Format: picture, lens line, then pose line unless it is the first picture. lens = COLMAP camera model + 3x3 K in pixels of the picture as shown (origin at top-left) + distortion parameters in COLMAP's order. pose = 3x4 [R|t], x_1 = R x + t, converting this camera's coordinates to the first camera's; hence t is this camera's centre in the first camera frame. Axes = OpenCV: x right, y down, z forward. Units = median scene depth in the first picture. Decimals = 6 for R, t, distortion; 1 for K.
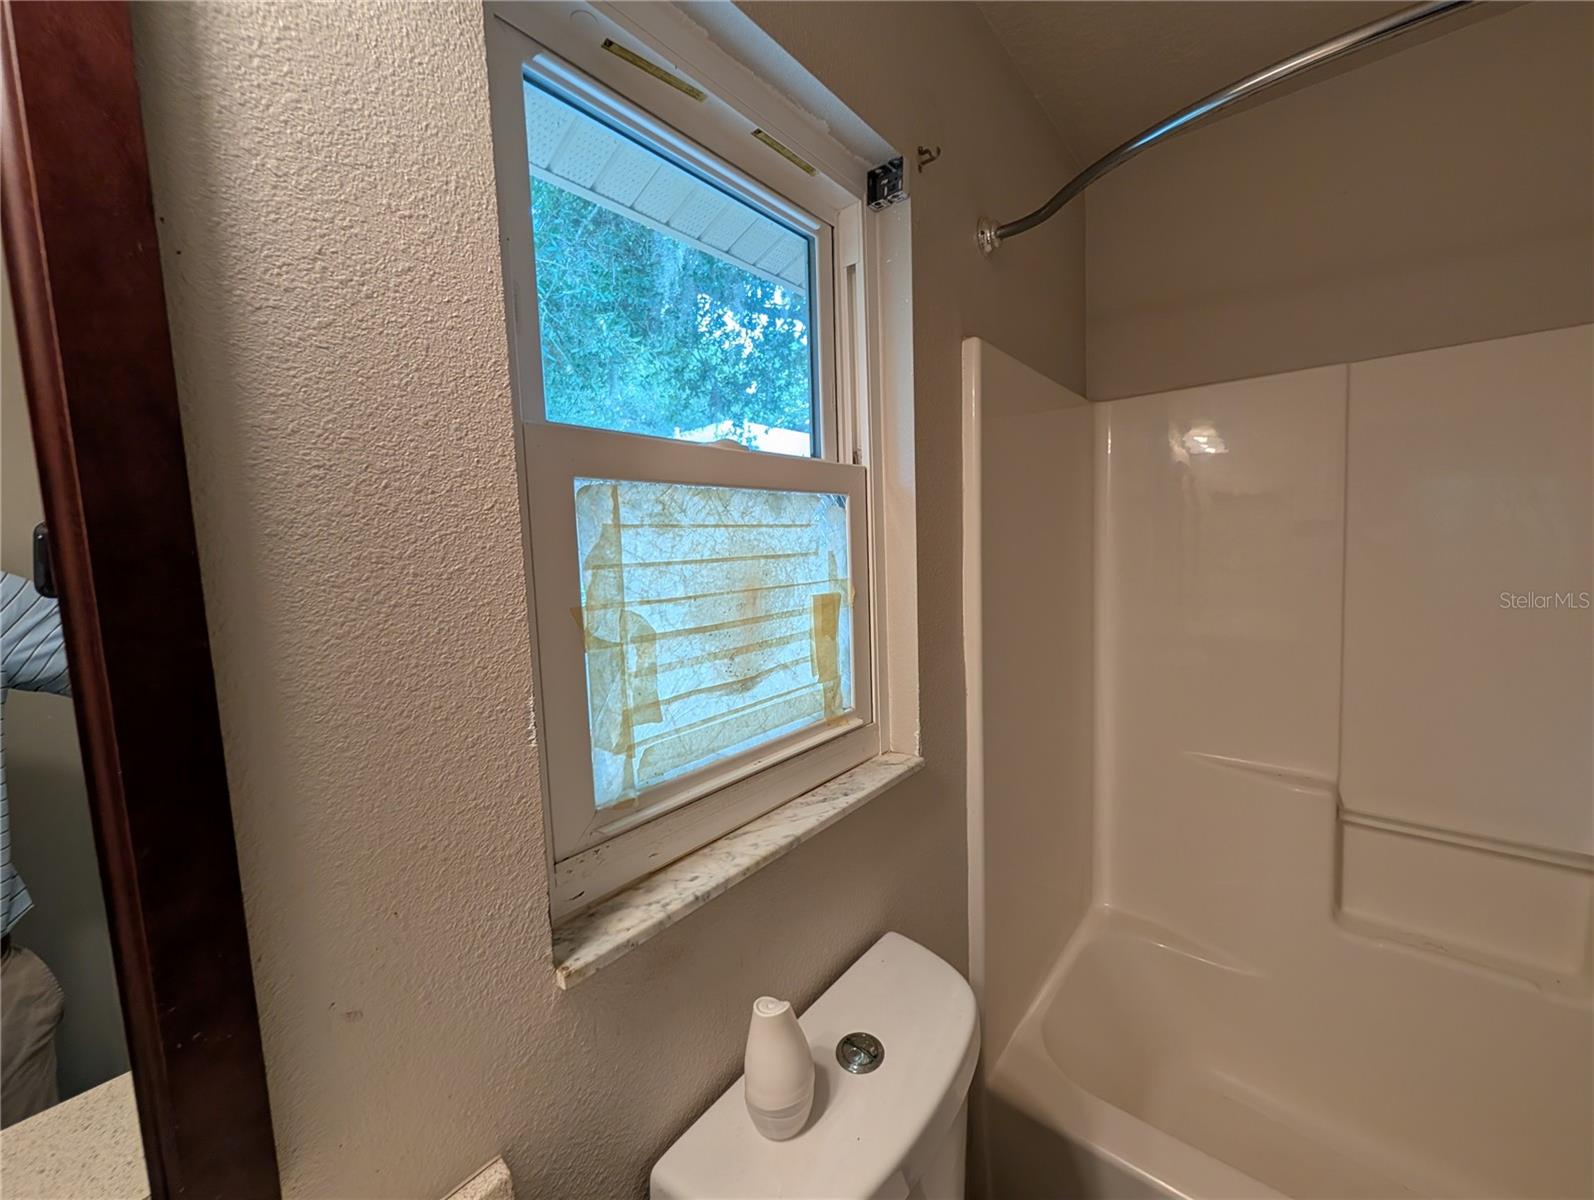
lens RADIAL K [[607.0, 0, 802.2], [0, 607.0, 597.3], [0, 0, 1]] dist [0.000184, 0.000201]
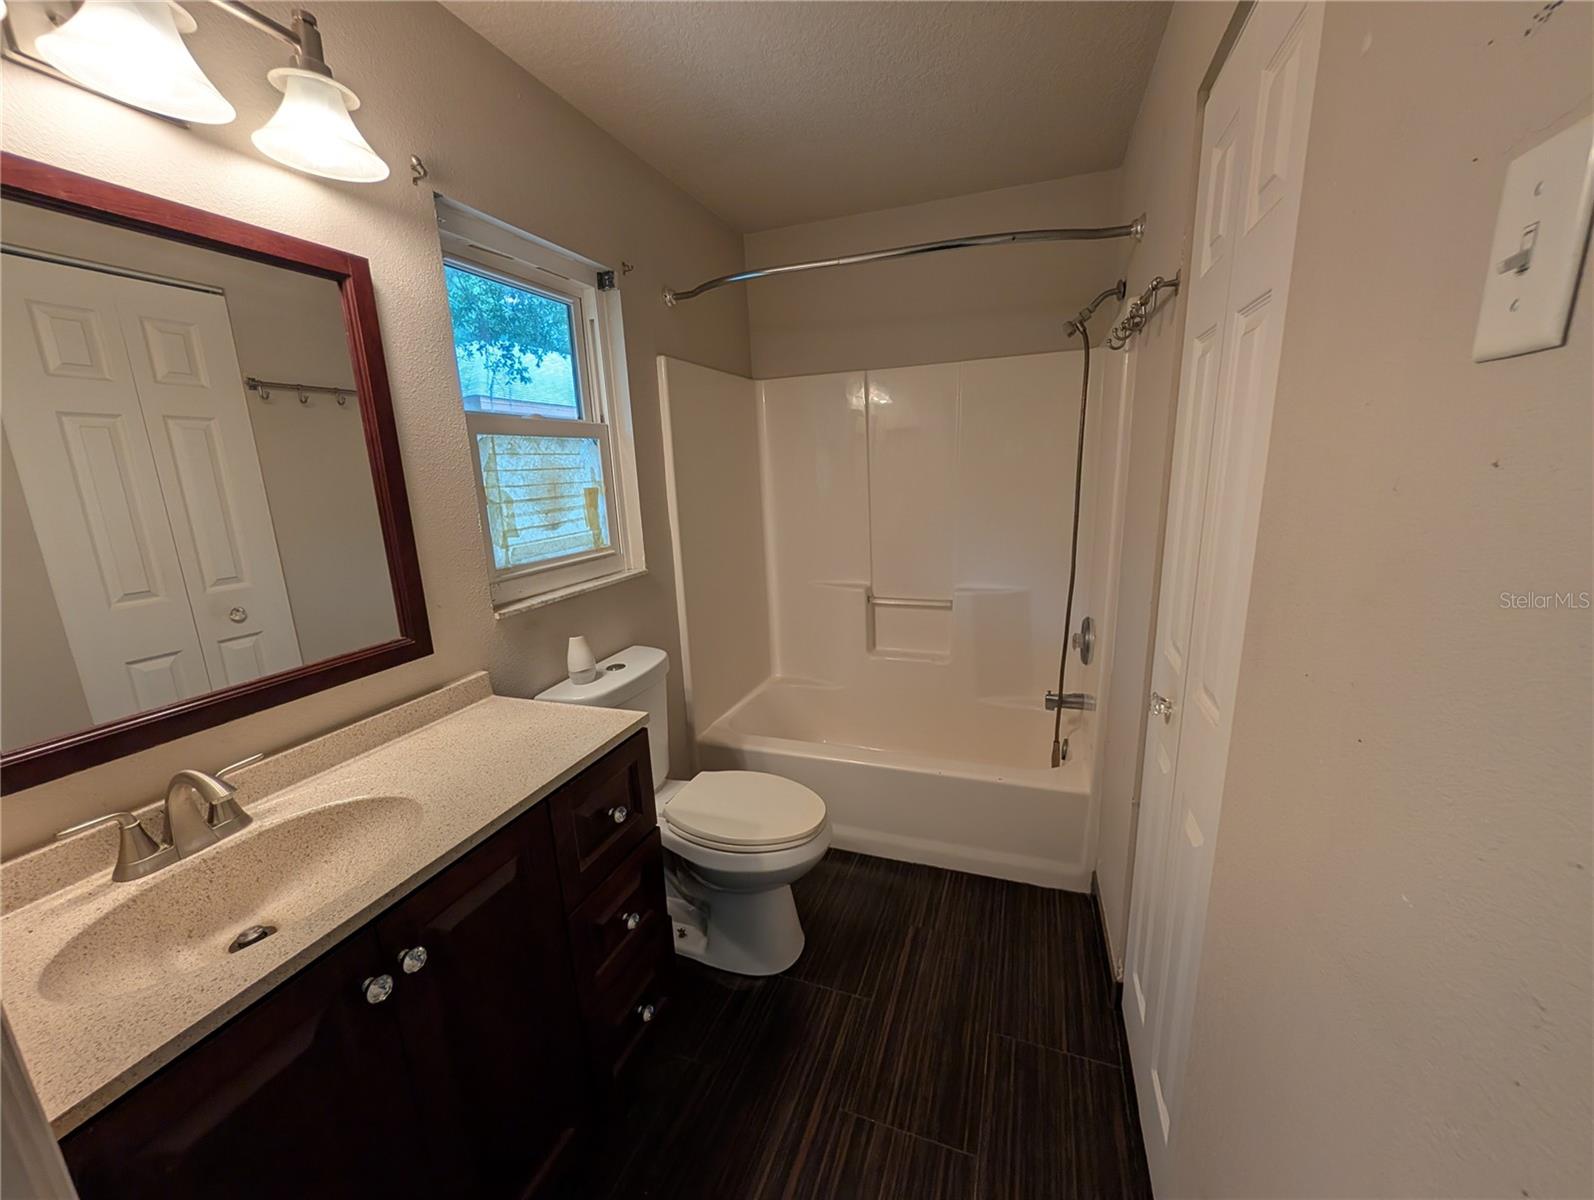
lens RADIAL K [[607.0, 0, 802.2], [0, 607.0, 597.3], [0, 0, 1]] dist [0.000184, 0.000201]
pose [[0.942817, -0.072710, 0.325284, 0.019914], [0.035363, 0.992229, 0.119293, 0.148213], [-0.331430, -0.100968, 0.938061, -1.258279]]
